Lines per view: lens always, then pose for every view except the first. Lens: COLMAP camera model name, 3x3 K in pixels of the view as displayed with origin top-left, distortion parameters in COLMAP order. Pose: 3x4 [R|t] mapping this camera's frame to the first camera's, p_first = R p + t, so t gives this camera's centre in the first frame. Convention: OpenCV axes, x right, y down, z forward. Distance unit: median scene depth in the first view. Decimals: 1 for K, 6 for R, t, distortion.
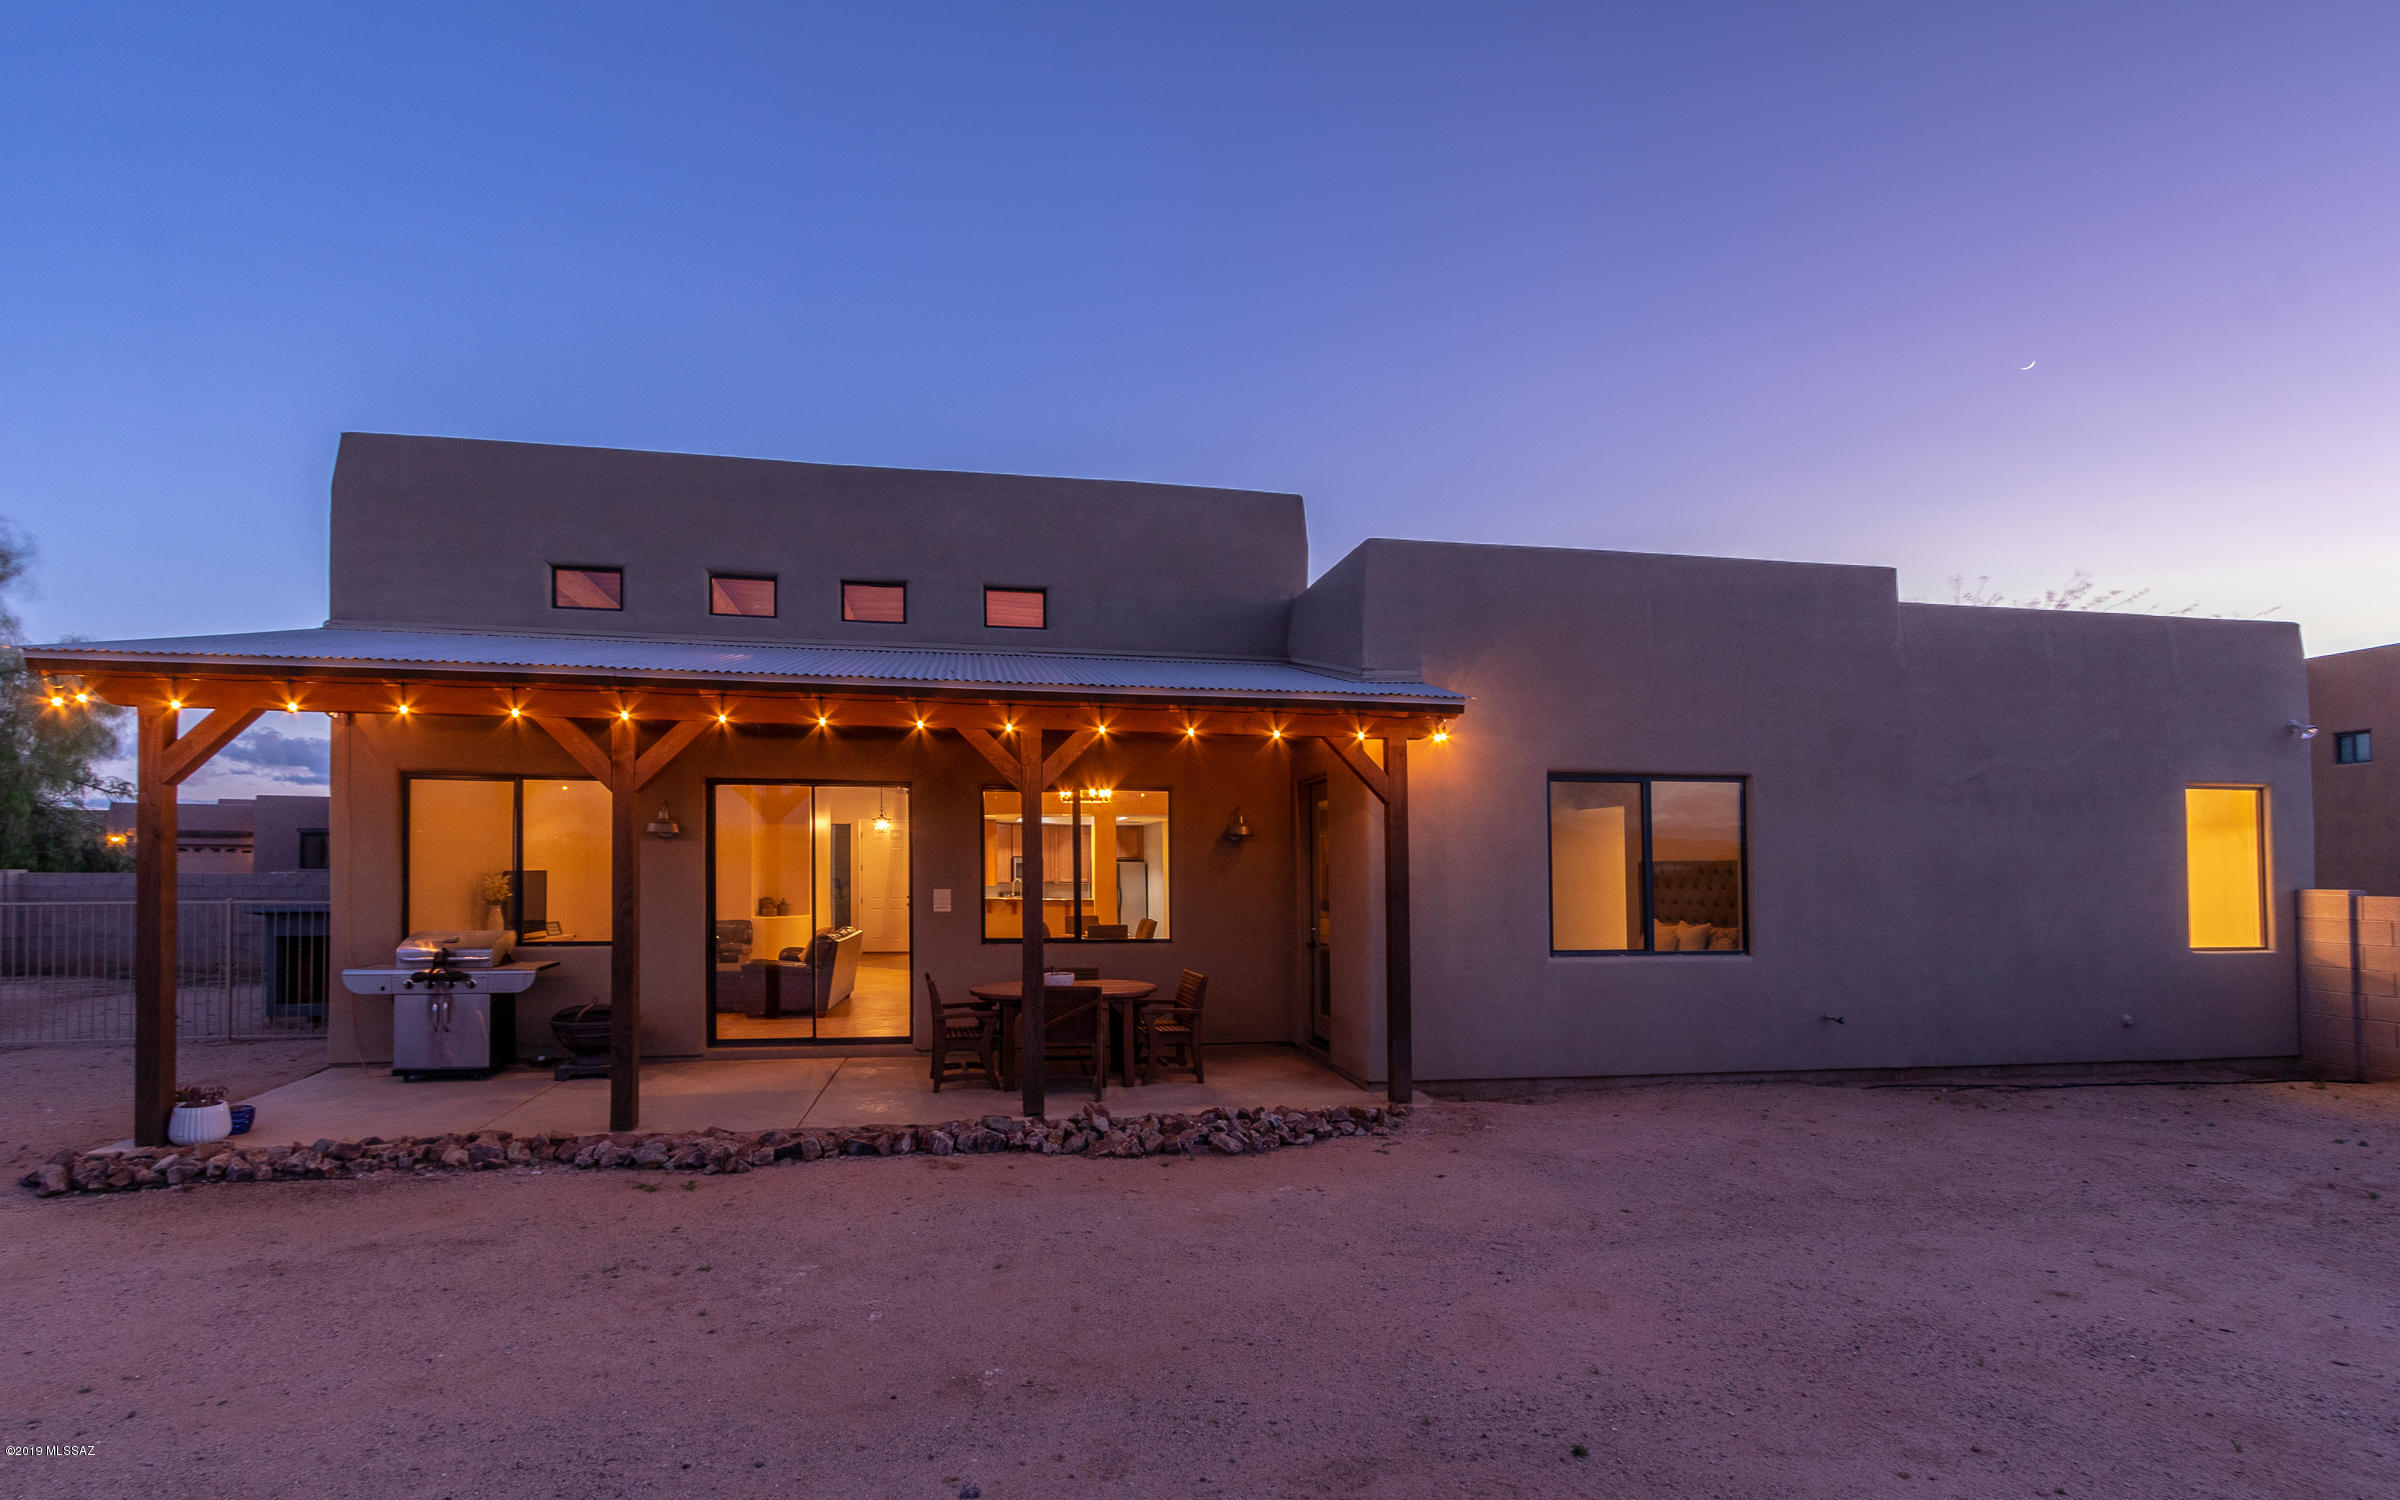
lens RADIAL K [[1127.8, 0, 1191.6], [0, 1127.8, 832.2], [0, 0, 1]] dist [0.001455, 0.000115]
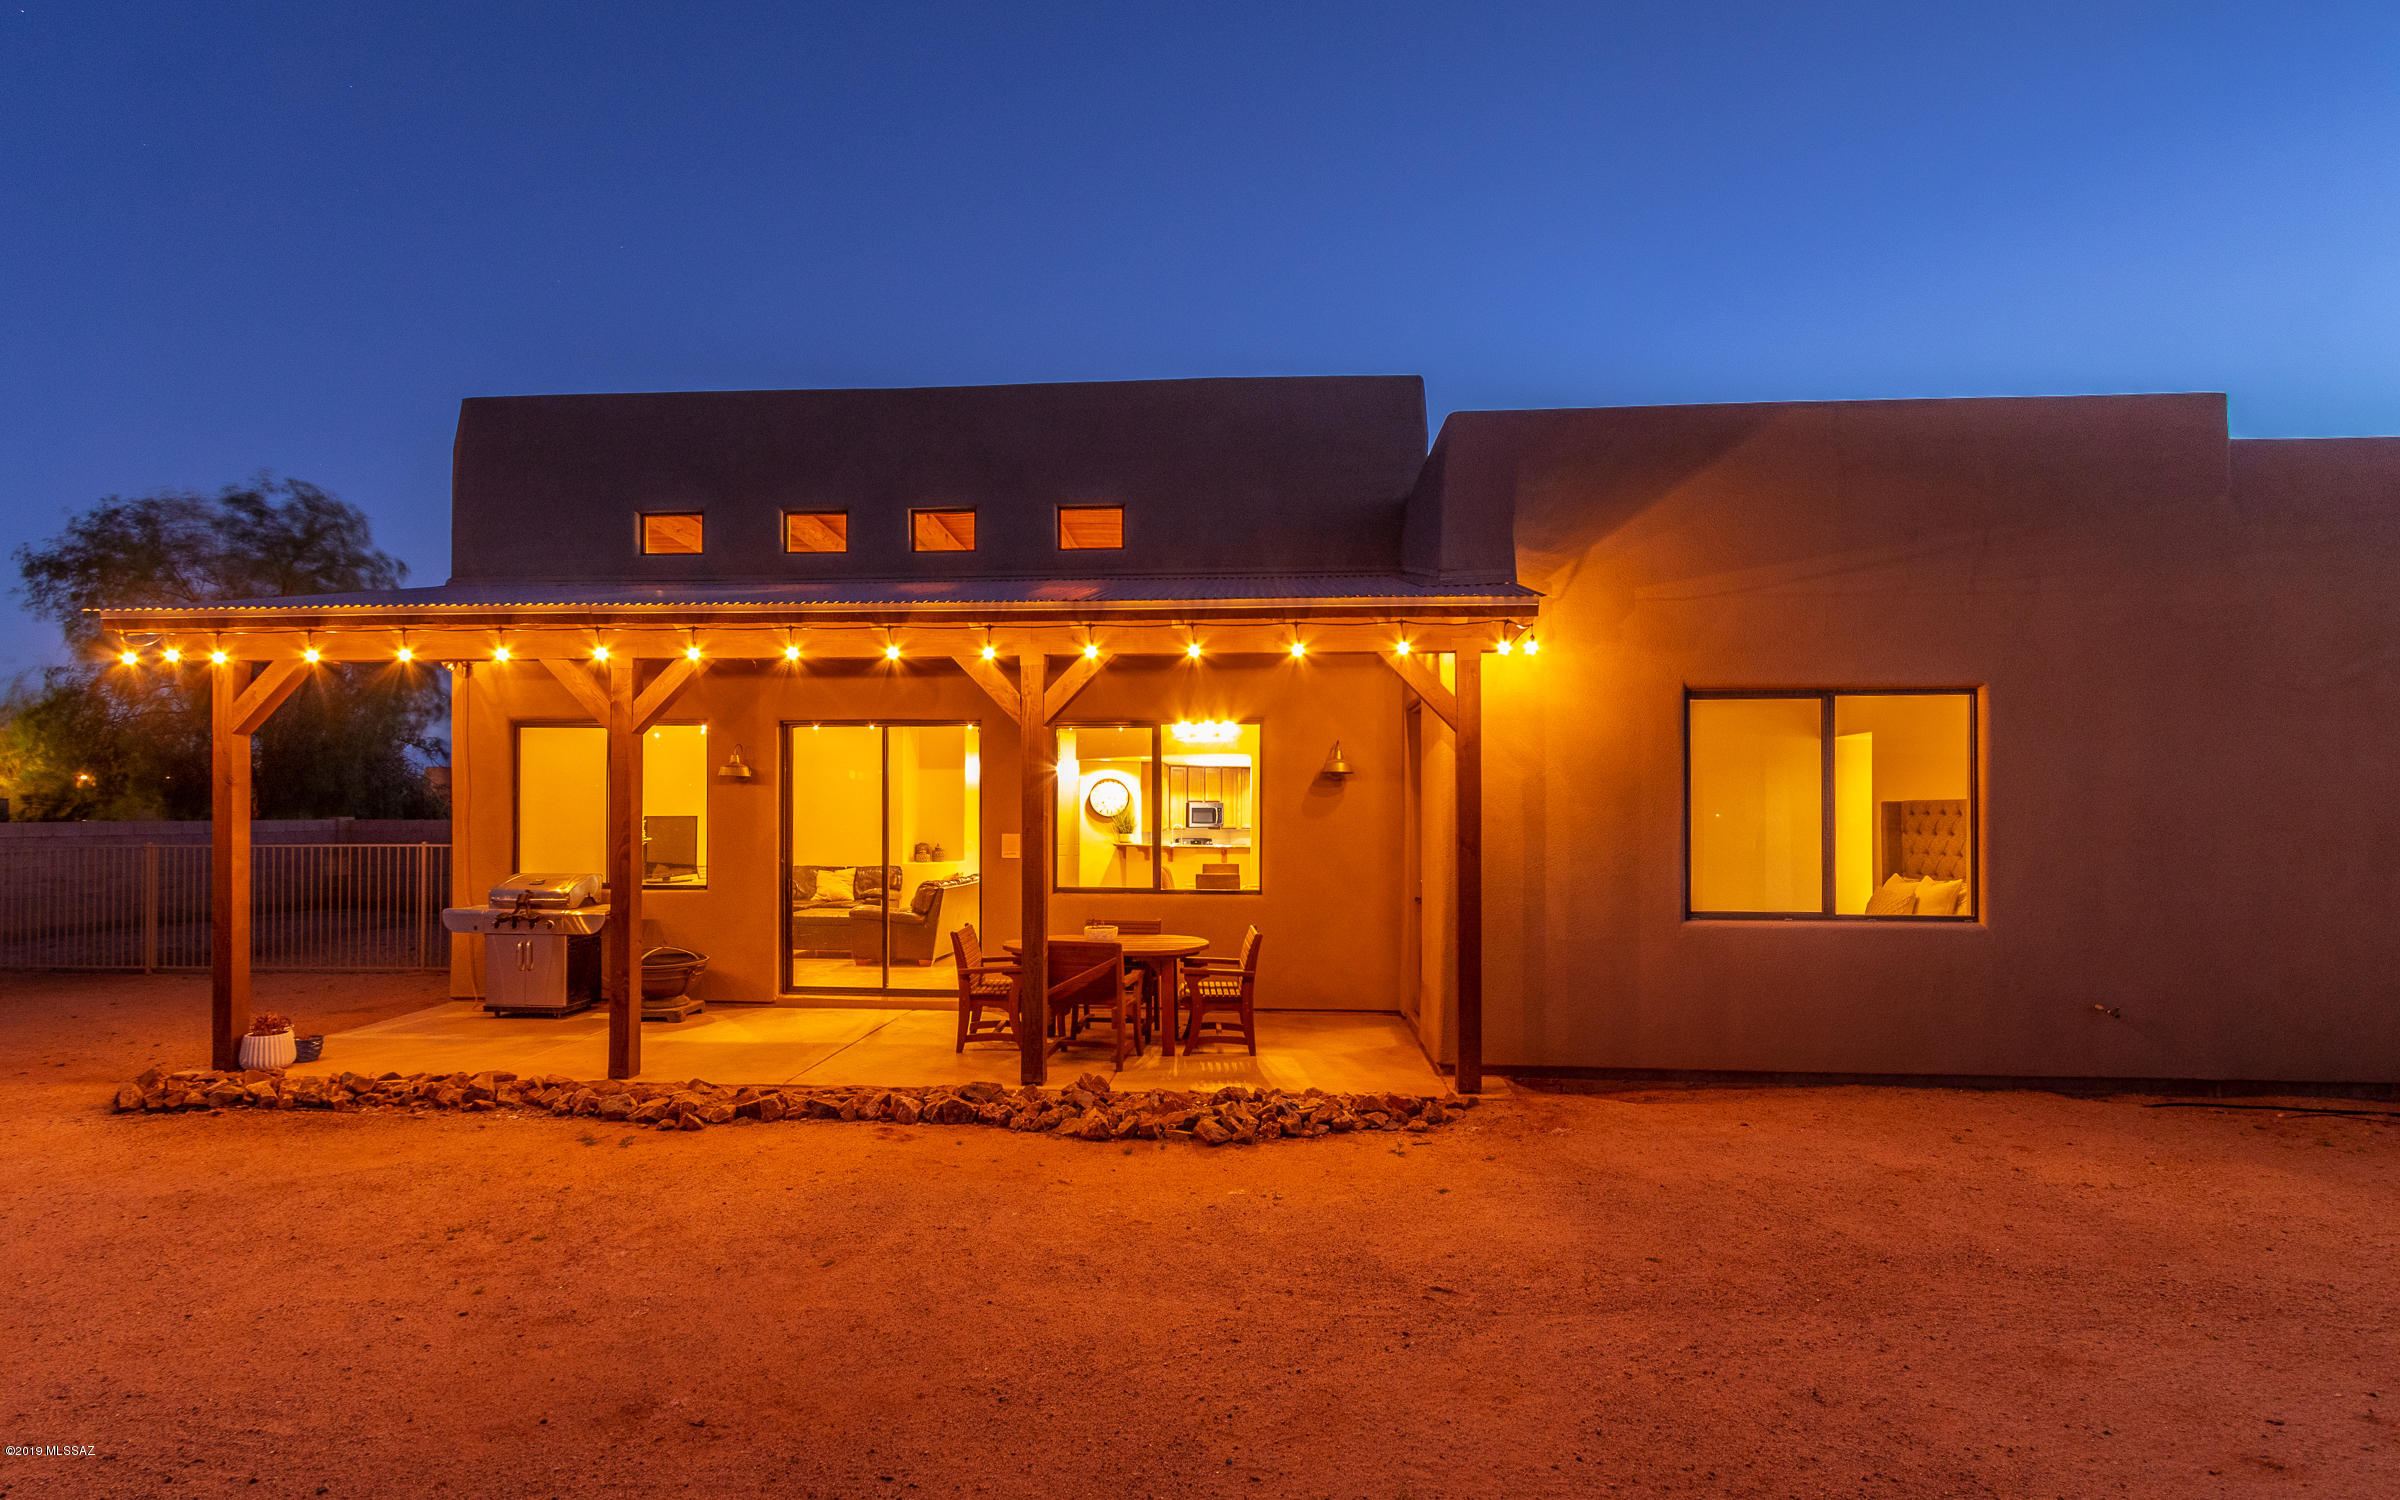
lens RADIAL K [[1163.0, 0, 1200.4], [0, 1163.0, 798.7], [0, 0, 1]] dist [0.003078, 0.000082]
pose [[0.969321, -0.005699, -0.245734, 0.224830], [0.009913, 0.999824, 0.015913, 0.010067], [0.245600, -0.017860, 0.969207, 0.140000]]
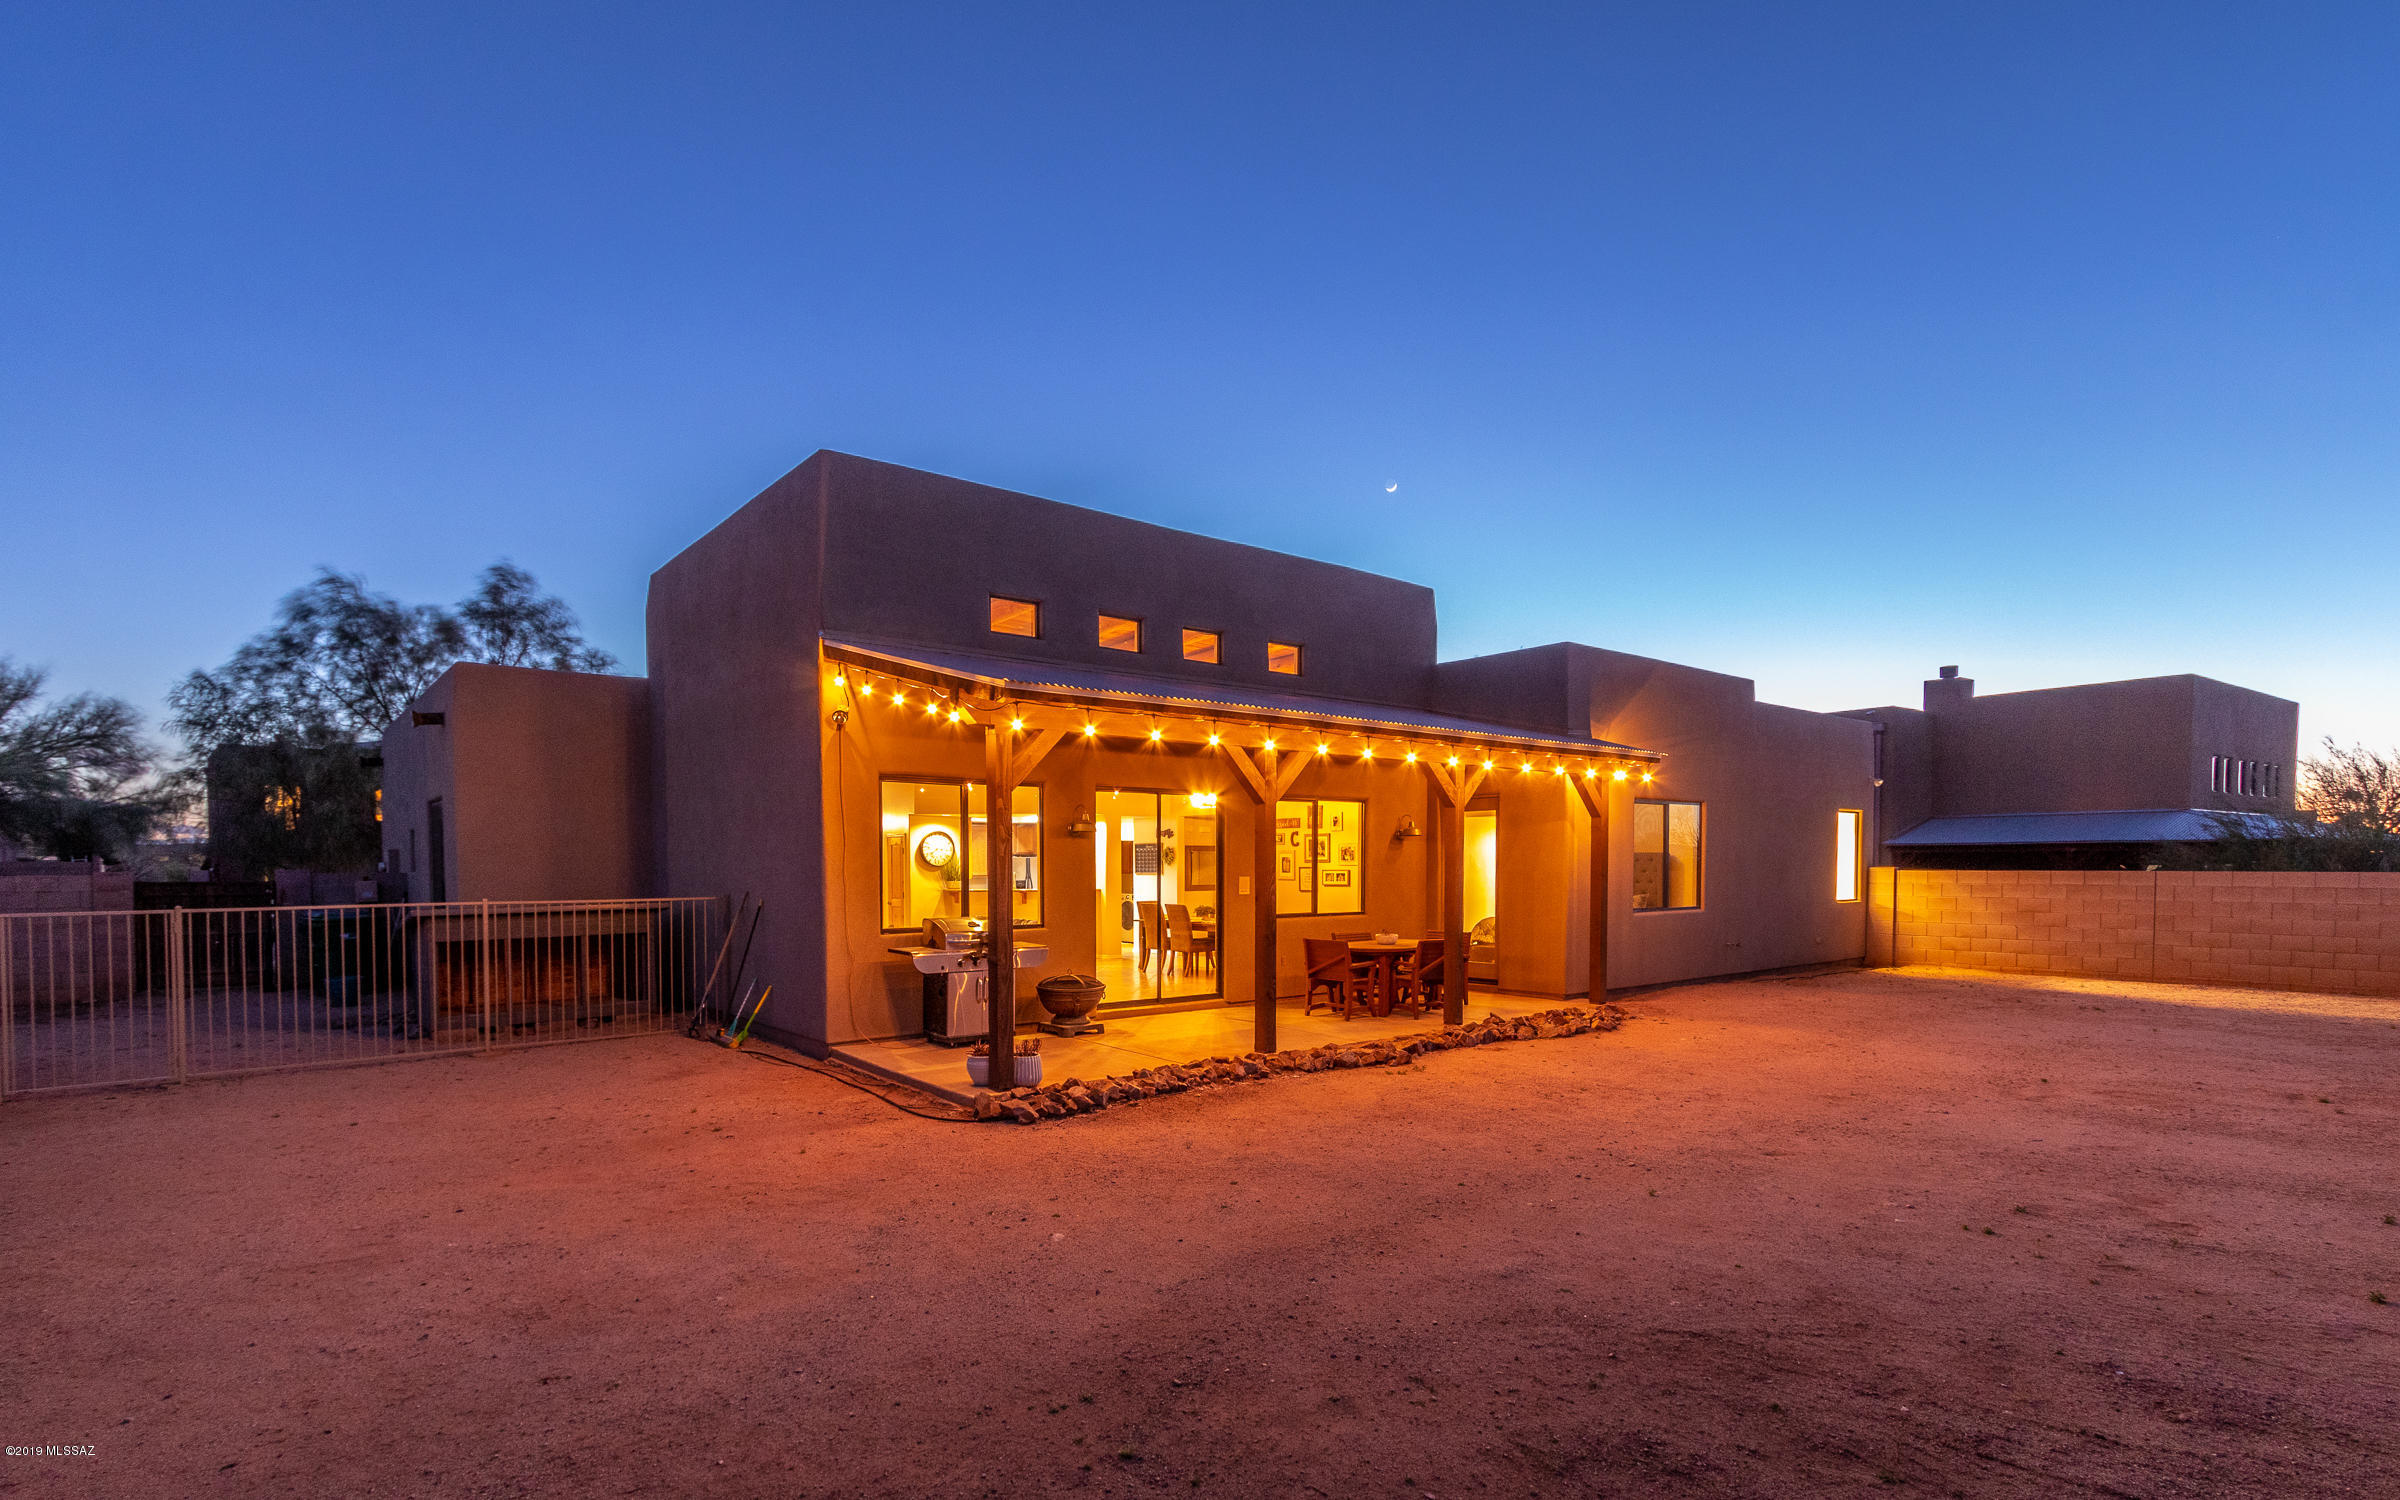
lens RADIAL K [[1141.8, 0, 1203.4], [0, 1141.8, 884.0], [0, 0, 1]] dist [0.000011, -0.000022]
pose [[0.874984, -0.015758, 0.483895, -1.184831], [-0.007300, 0.998927, 0.045730, -0.000074], [-0.484096, -0.043545, 0.873930, -0.150005]]
